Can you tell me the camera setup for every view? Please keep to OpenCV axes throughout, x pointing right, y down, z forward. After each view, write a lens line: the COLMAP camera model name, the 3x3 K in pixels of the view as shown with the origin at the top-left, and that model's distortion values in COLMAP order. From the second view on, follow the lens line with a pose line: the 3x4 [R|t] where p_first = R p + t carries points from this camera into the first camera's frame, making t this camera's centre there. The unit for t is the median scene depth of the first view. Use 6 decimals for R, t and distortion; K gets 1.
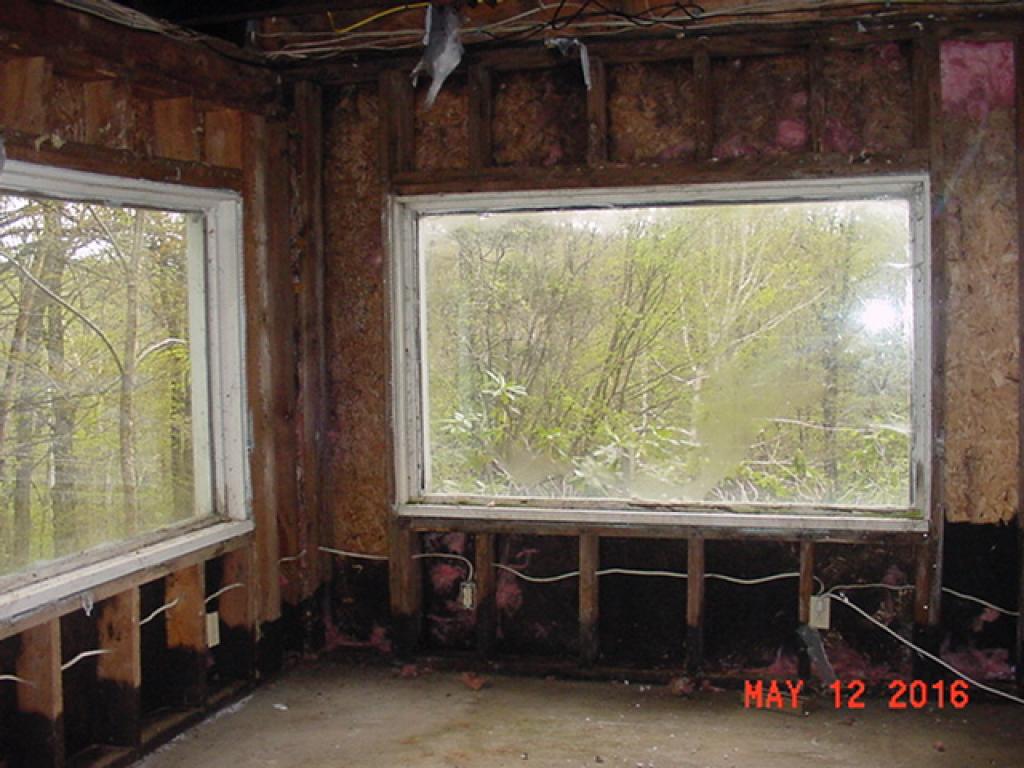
lens RADIAL K [[1245.8, 0, 512.0], [0, 1245.8, 384.0], [0, 0, 1]] dist [-0.206909, 0.146490]
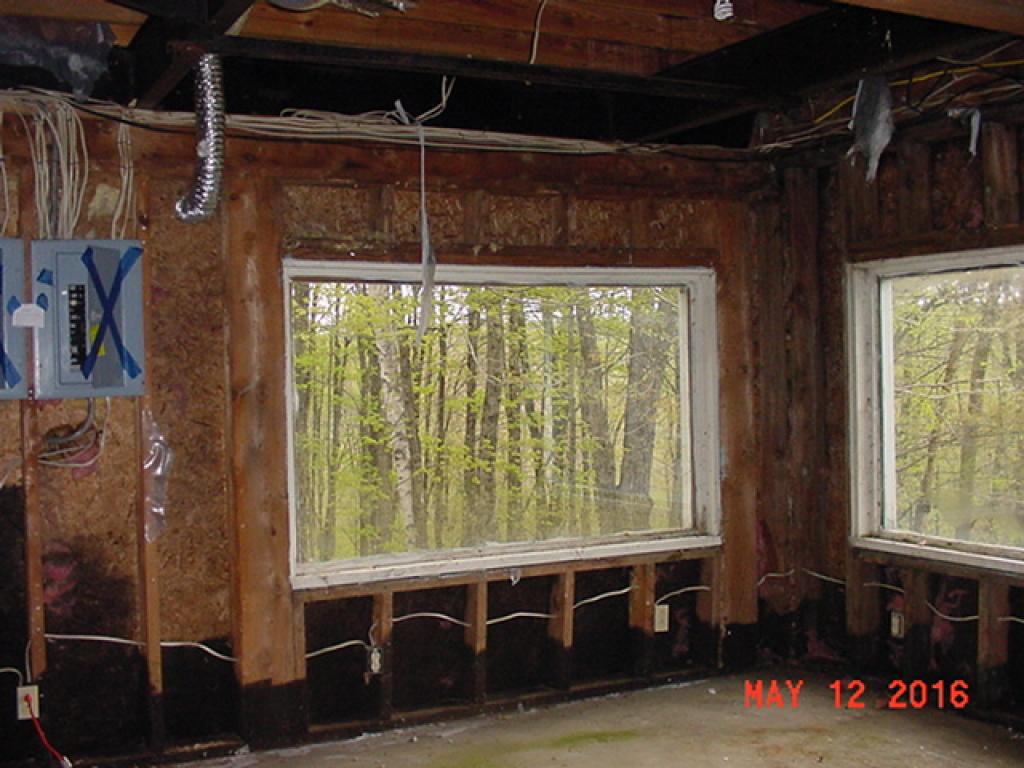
lens RADIAL K [[1245.8, 0, 512.0], [0, 1245.8, 384.0], [0, 0, 1]] dist [-0.206909, 0.146490]
pose [[0.683993, 0.013413, -0.729366, 0.531849], [-0.035470, 0.999260, -0.014888, -0.014142], [0.728626, 0.036054, 0.683962, 0.012023]]
